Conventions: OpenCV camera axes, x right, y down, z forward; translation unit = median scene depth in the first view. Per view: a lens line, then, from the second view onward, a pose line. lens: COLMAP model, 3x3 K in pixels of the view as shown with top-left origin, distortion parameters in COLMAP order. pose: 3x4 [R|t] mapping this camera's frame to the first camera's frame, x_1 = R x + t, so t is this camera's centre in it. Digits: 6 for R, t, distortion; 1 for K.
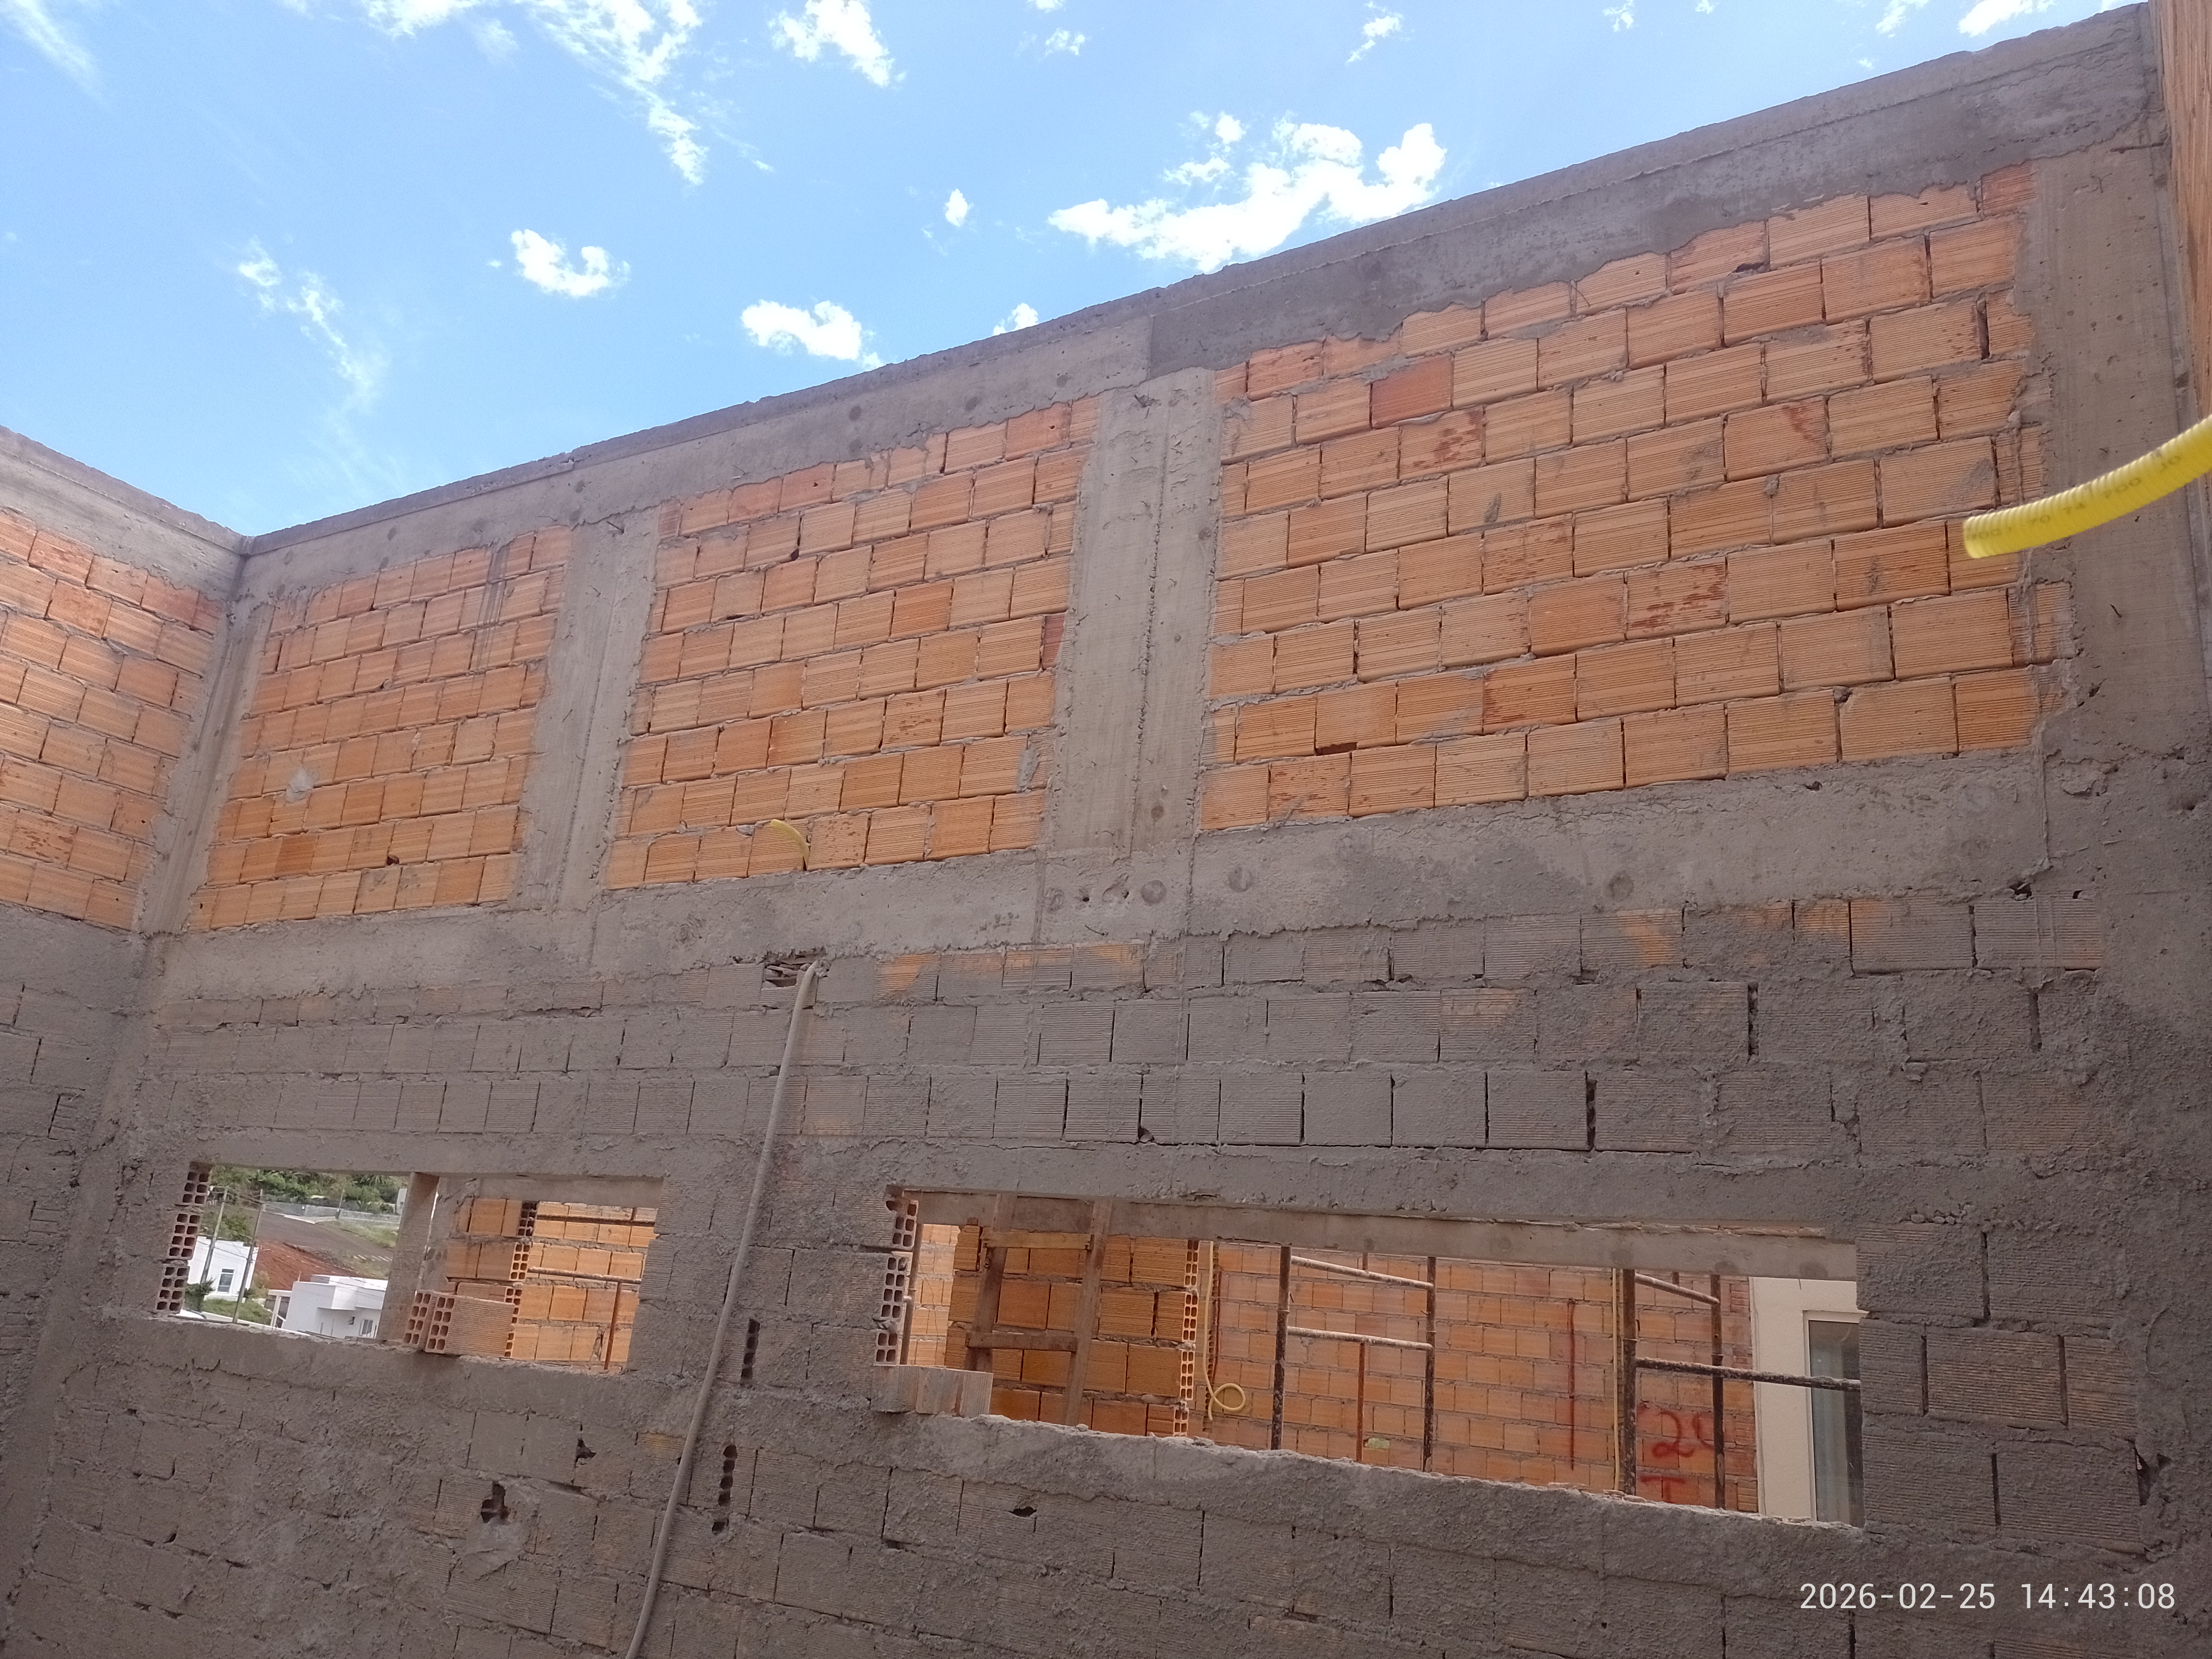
lens RADIAL K [[1698.4, 0, 1106.0], [0, 1698.4, 829.5], [0, 0, 1]] dist [-0.004012, -0.043628]
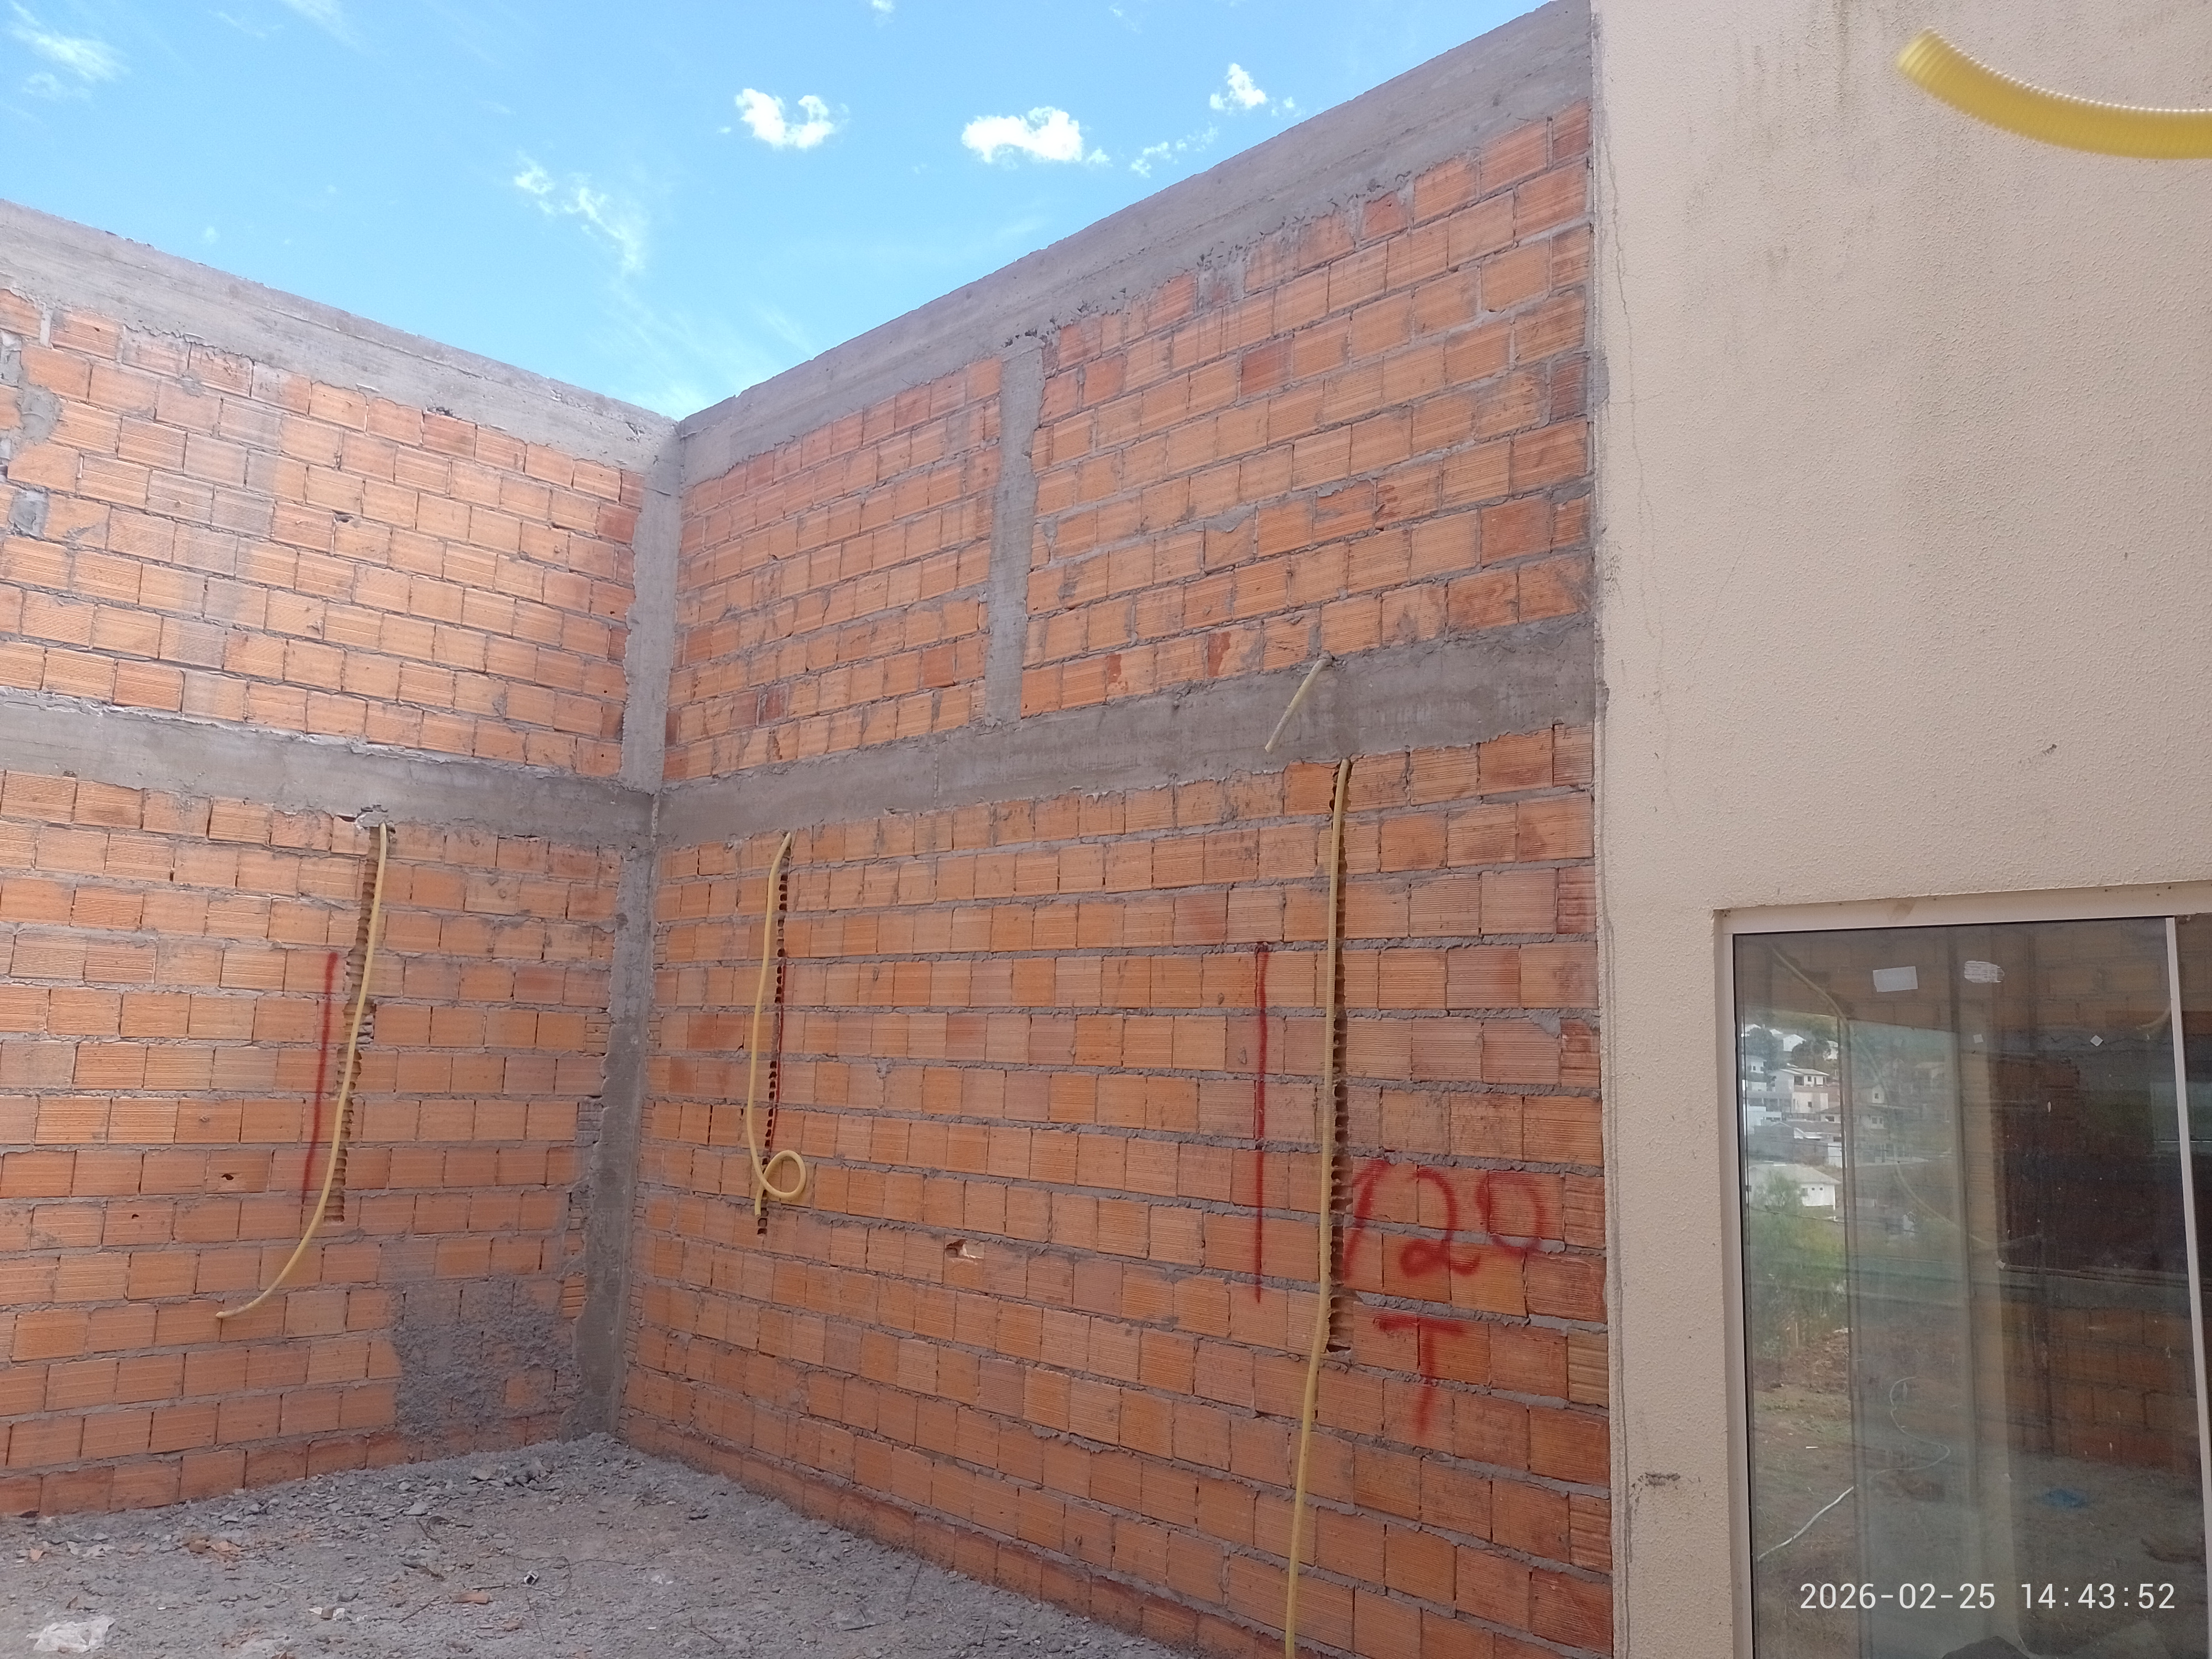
lens RADIAL K [[1581.7, 0, 1106.0], [0, 1581.7, 829.5], [0, 0, 1]] dist [0.005854, -0.048455]
pose [[0.976330, -0.099611, -0.191982, 0.320463], [0.123709, 0.985289, 0.117904, 0.190369], [0.177413, -0.138863, 0.974290, 0.574470]]
